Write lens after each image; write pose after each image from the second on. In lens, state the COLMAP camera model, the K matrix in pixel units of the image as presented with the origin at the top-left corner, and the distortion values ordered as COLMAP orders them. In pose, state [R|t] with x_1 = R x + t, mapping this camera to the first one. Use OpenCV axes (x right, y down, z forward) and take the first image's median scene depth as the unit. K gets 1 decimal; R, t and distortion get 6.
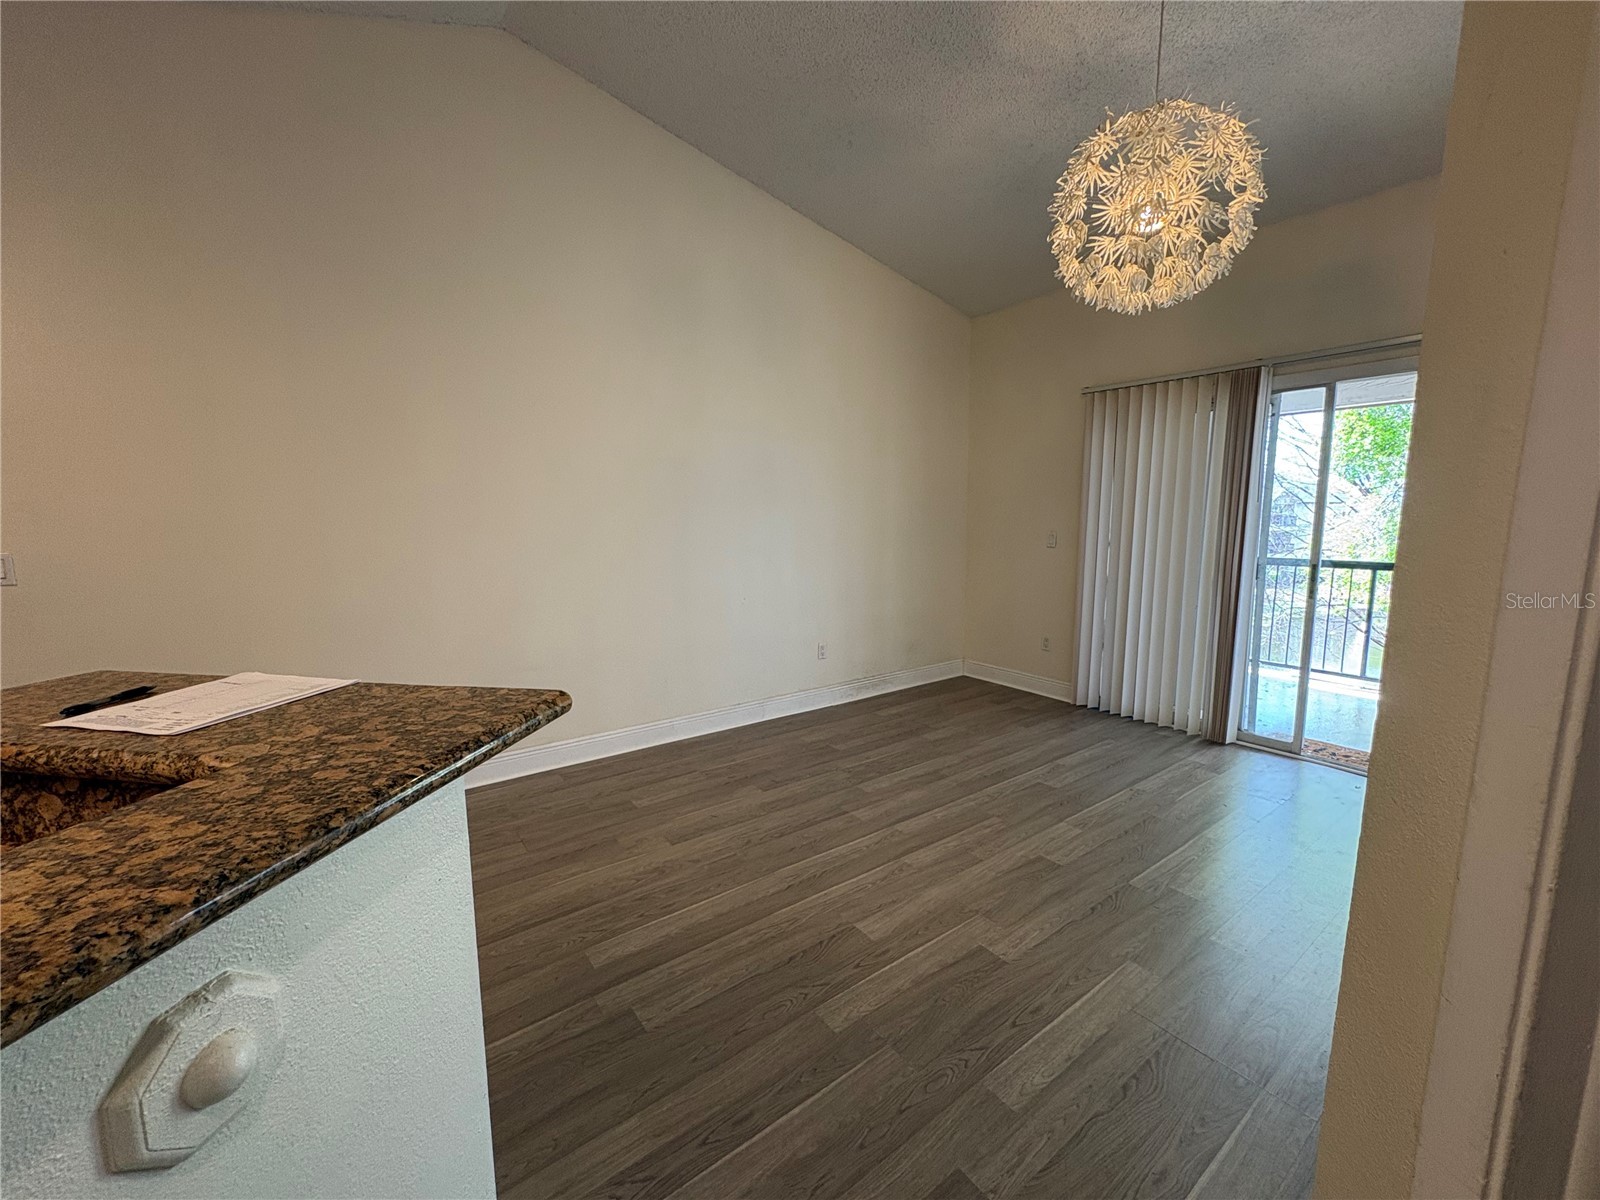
lens RADIAL K [[634.7, 0, 799.9], [0, 634.7, 602.2], [0, 0, 1]] dist [0.001137, 0.000231]
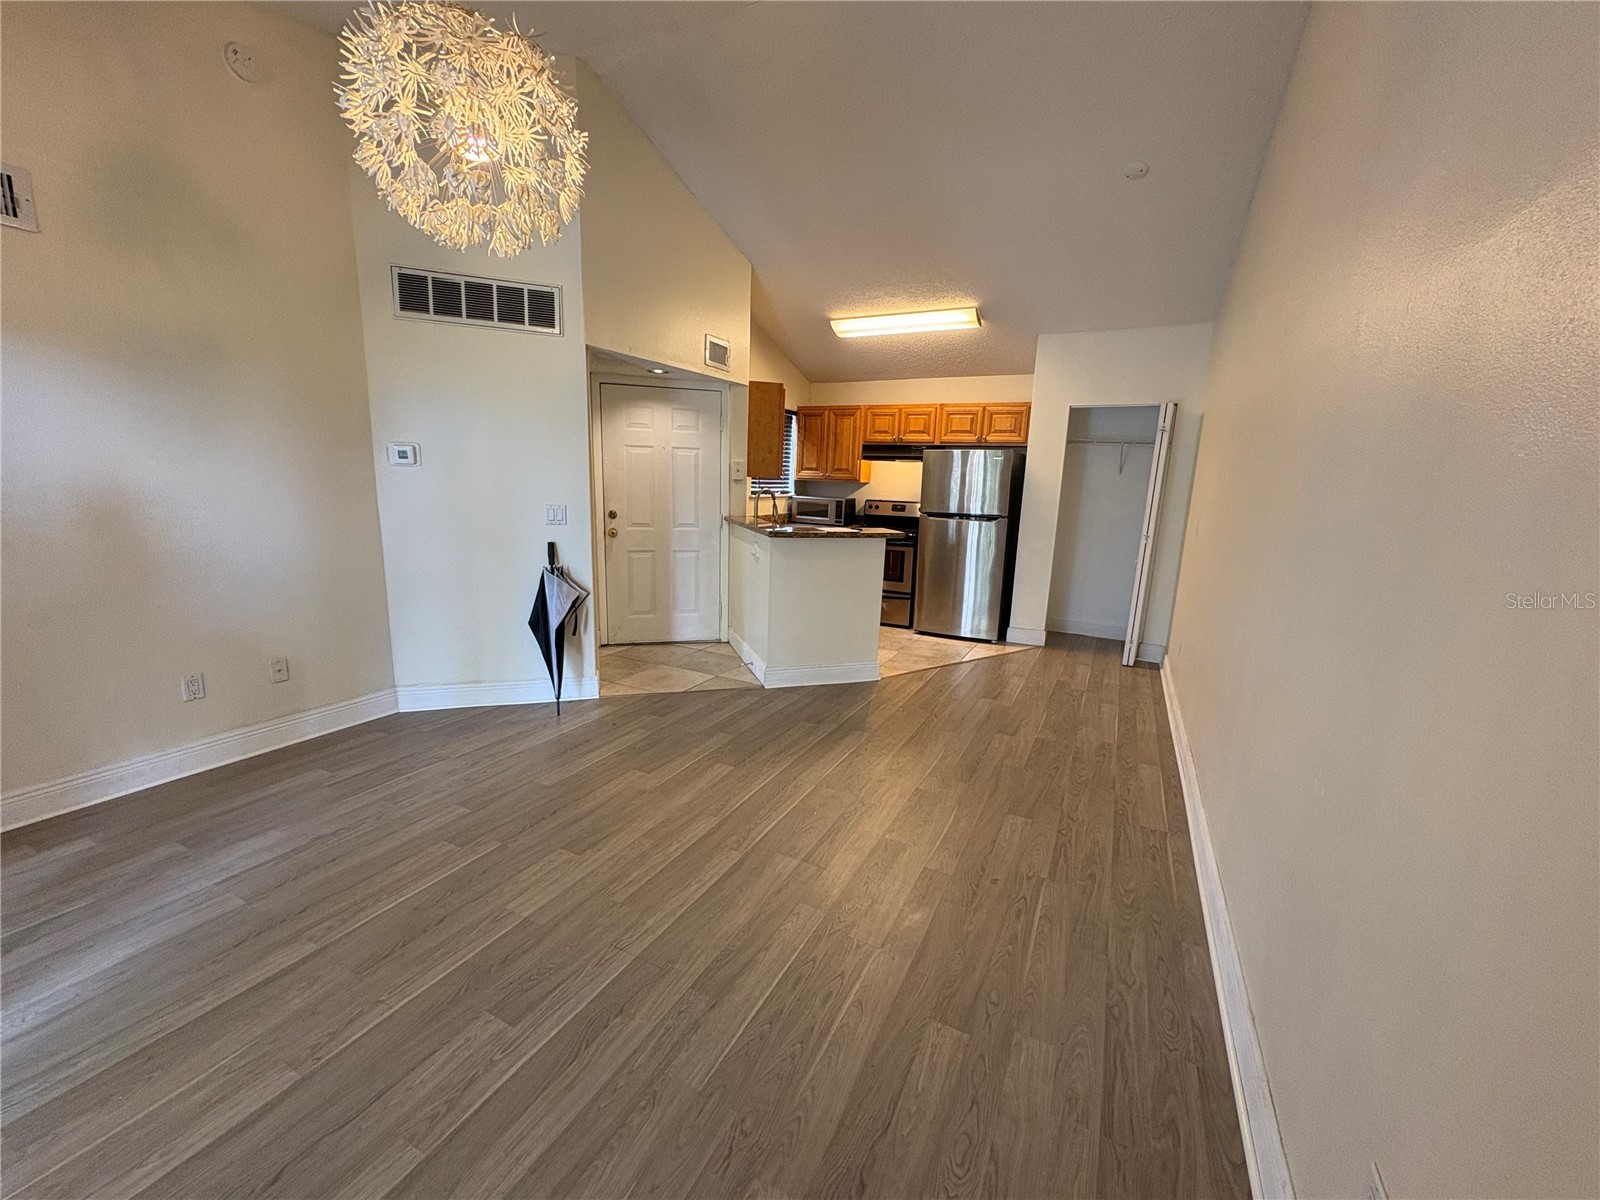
lens RADIAL K [[634.7, 0, 796.1], [0, 634.7, 602.6], [0, 0, 1]] dist [0.001137, 0.000231]
pose [[-0.894753, 0.055614, -0.443084, 0.485266], [-0.094158, 0.946413, 0.308930, -0.264157], [0.436521, 0.318136, -0.841569, 1.797433]]
